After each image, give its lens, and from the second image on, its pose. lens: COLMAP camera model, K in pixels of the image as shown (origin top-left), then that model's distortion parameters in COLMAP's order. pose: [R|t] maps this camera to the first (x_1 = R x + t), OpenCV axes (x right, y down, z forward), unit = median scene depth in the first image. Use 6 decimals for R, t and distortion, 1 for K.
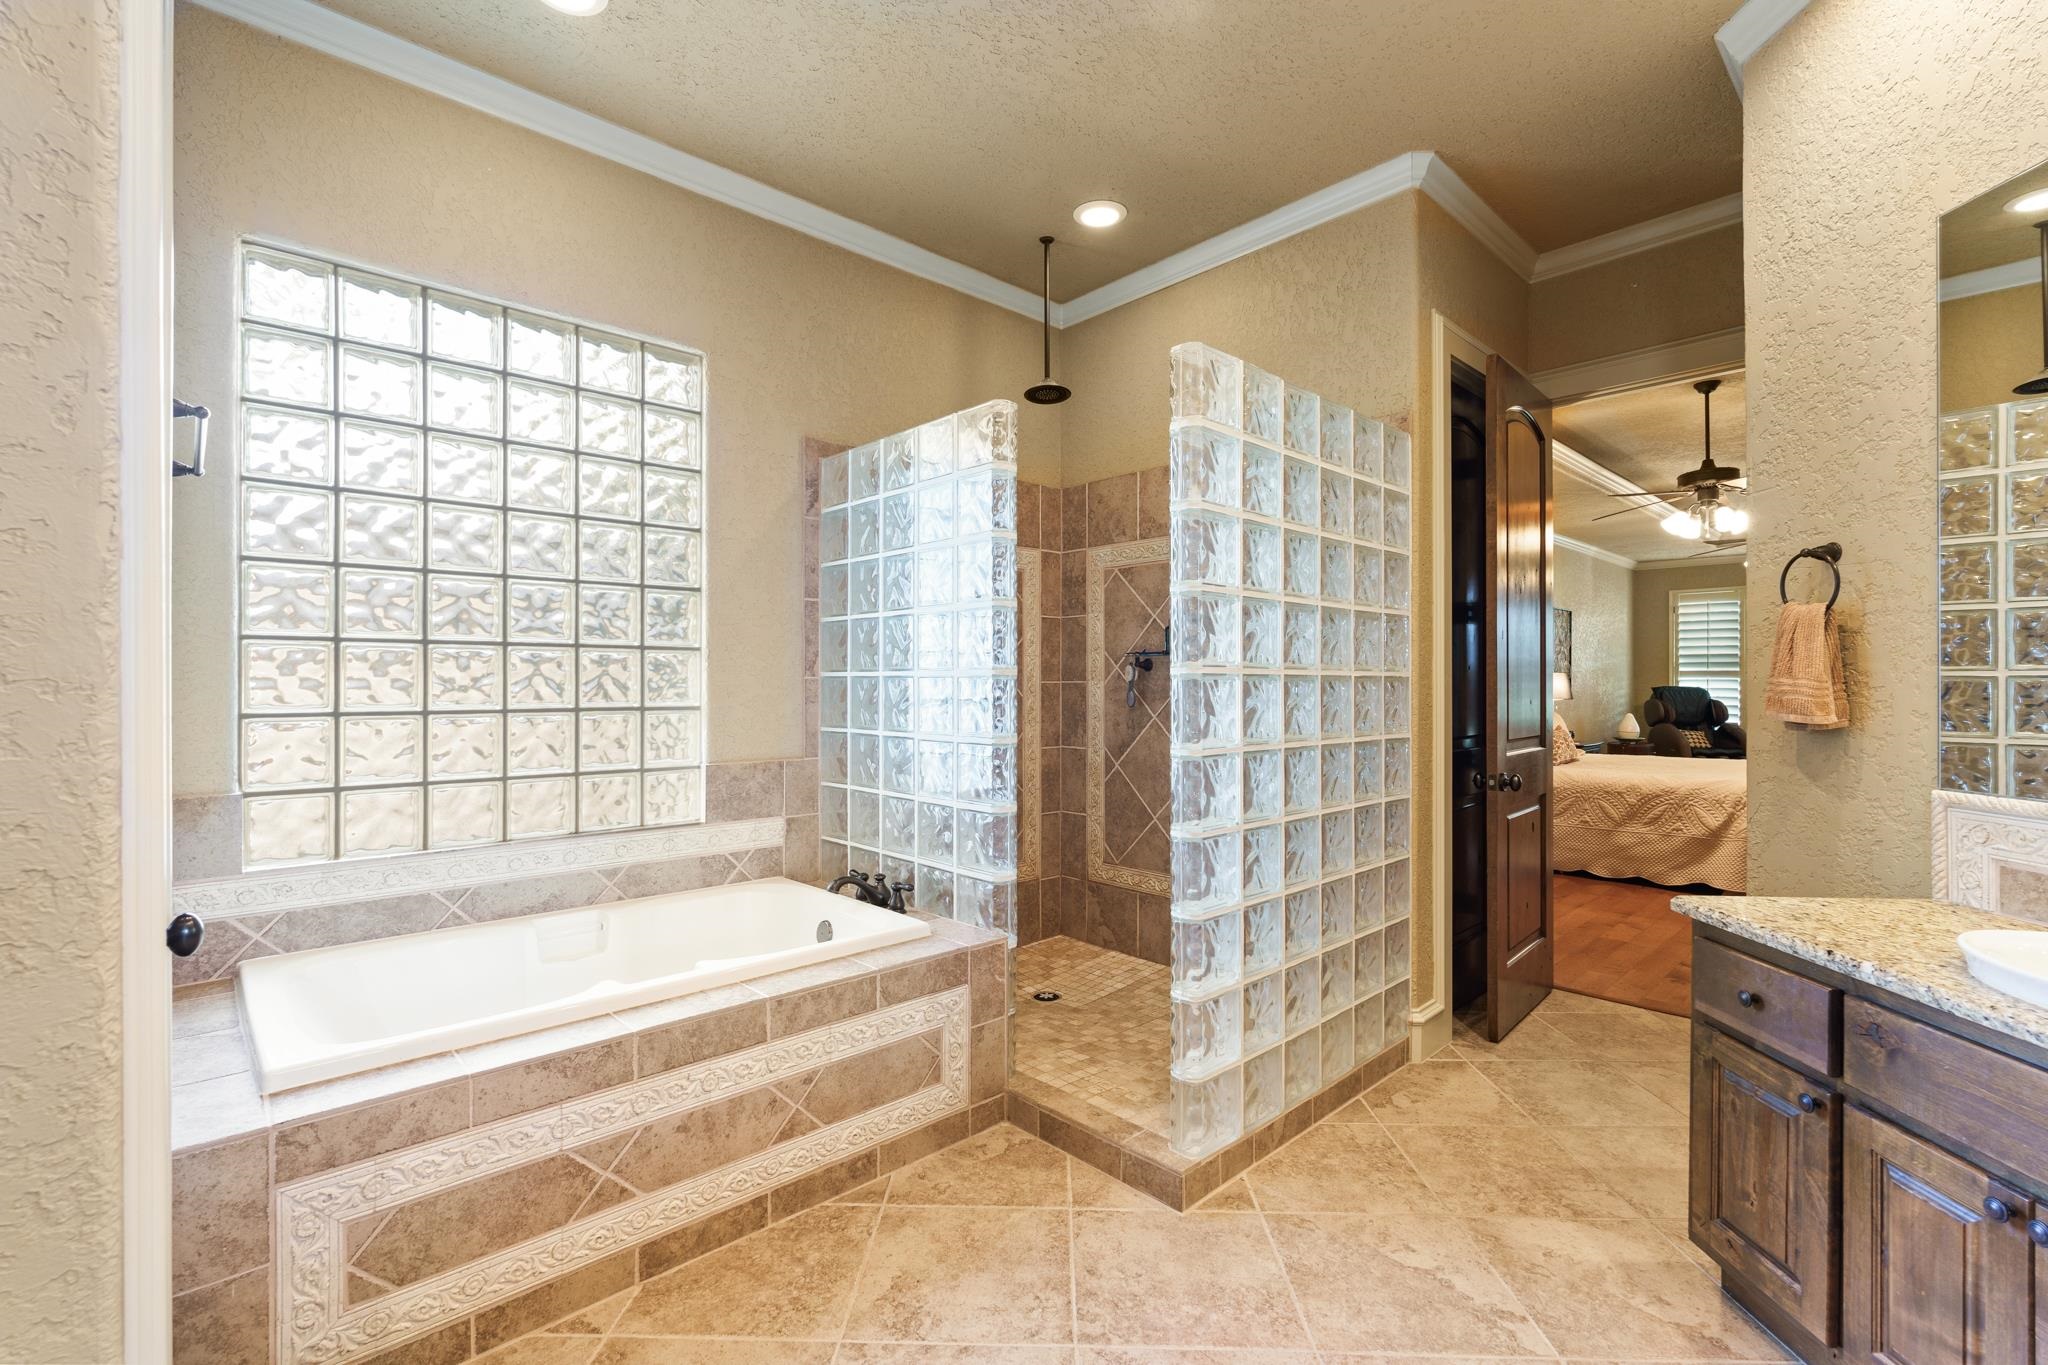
lens RADIAL K [[921.9, 0, 1016.4], [0, 921.9, 683.5], [0, 0, 1]] dist [-0.002894, -0.000031]
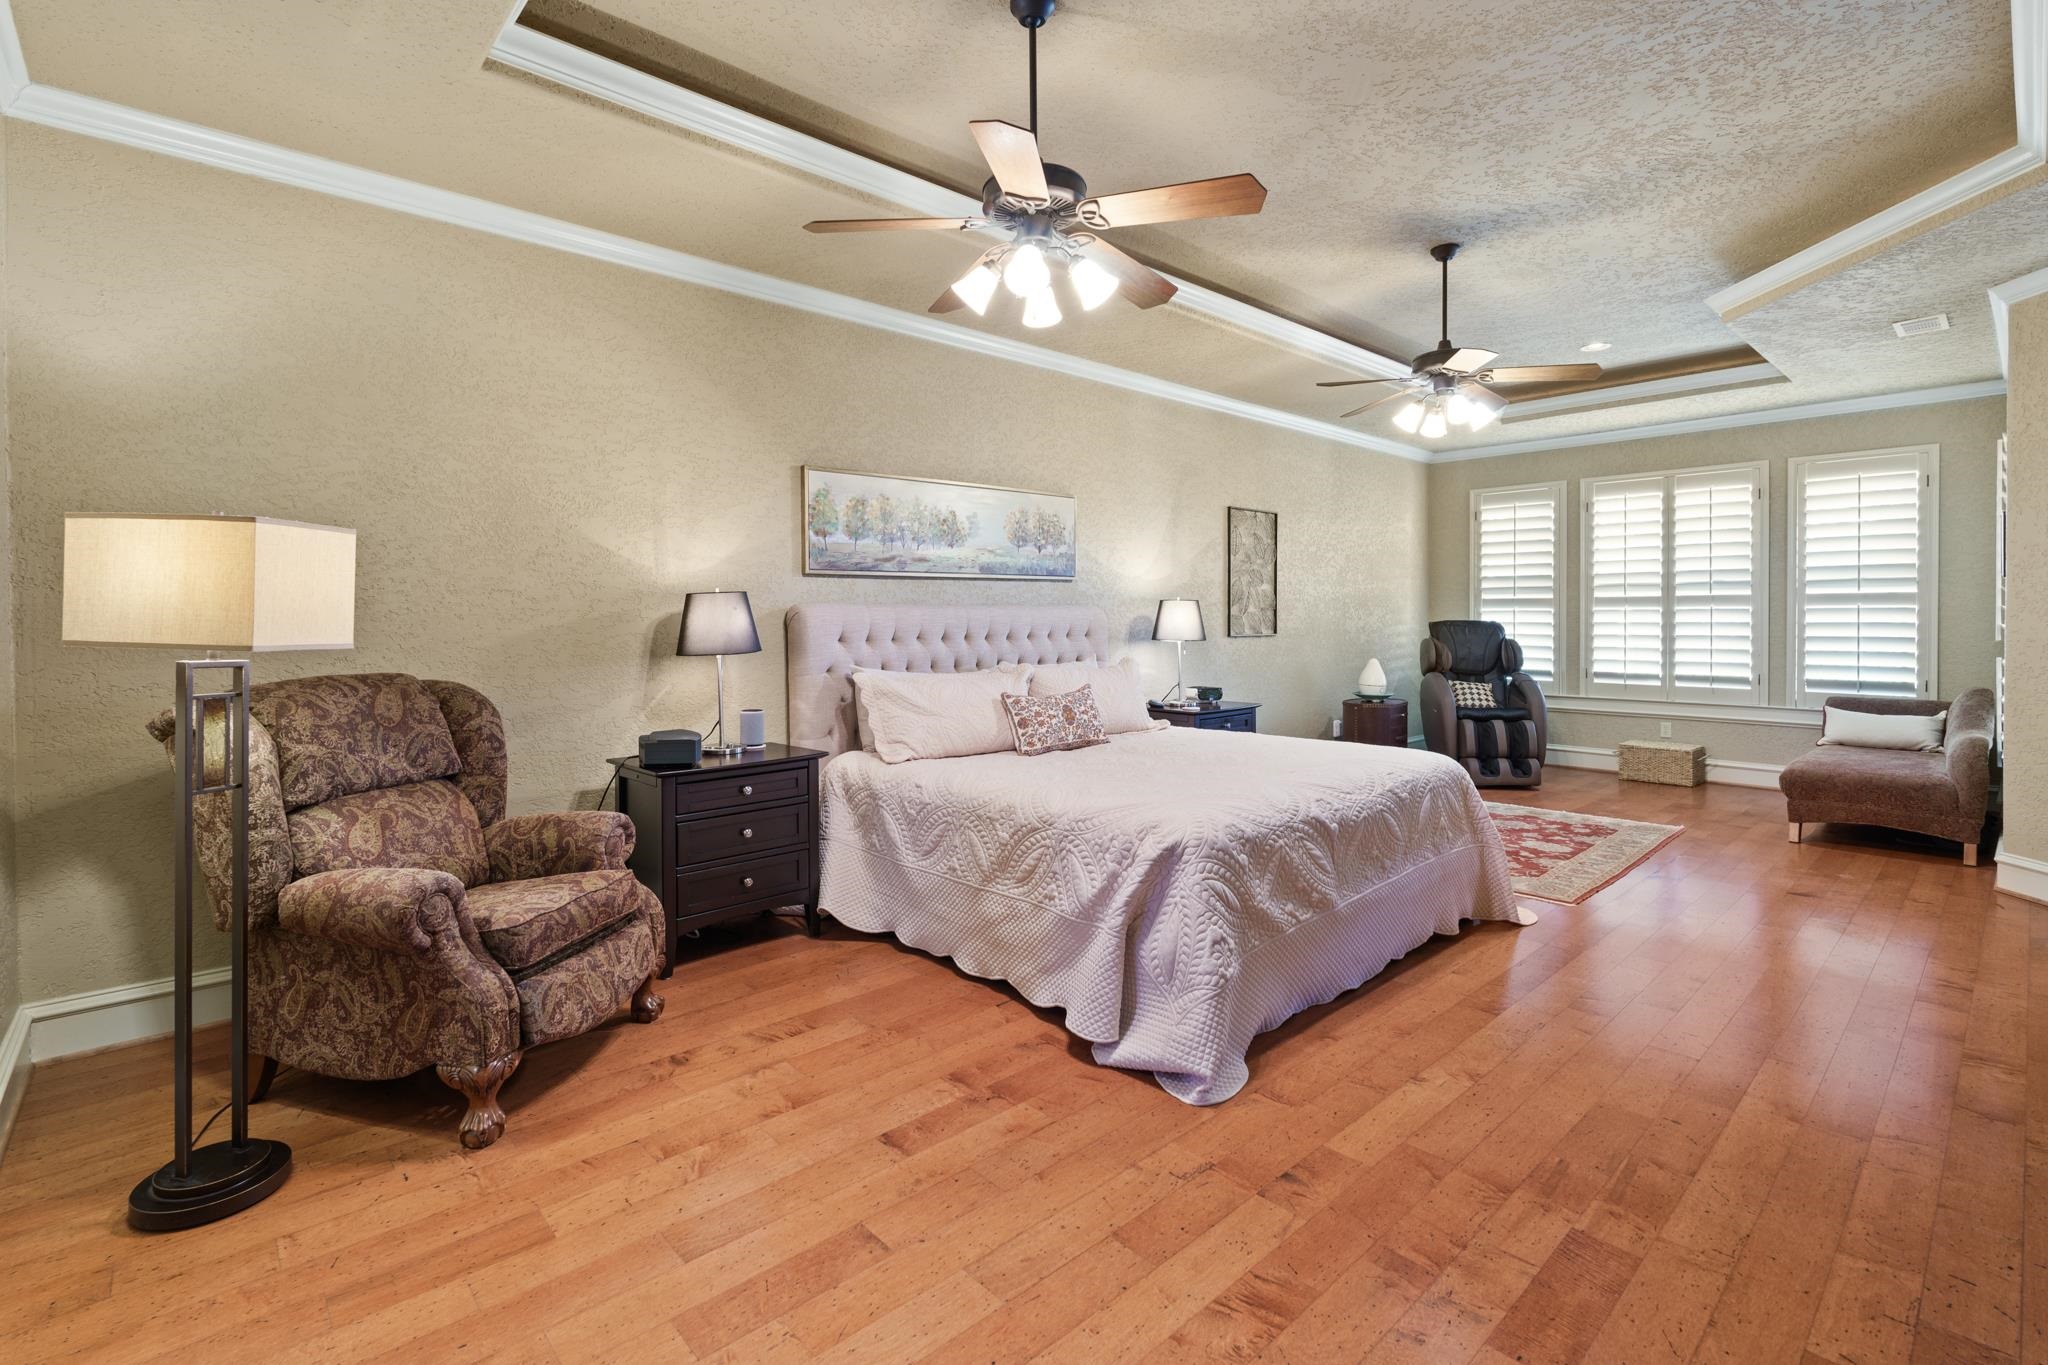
lens RADIAL K [[921.9, 0, 1025.2], [0, 921.9, 640.4], [0, 0, 1]] dist [-0.002894, -0.000031]
pose [[0.999635, -0.004328, -0.026675, 0.400993], [0.004975, 0.999694, 0.024220, 0.000006], [0.026562, -0.024343, 0.999351, 0.267726]]
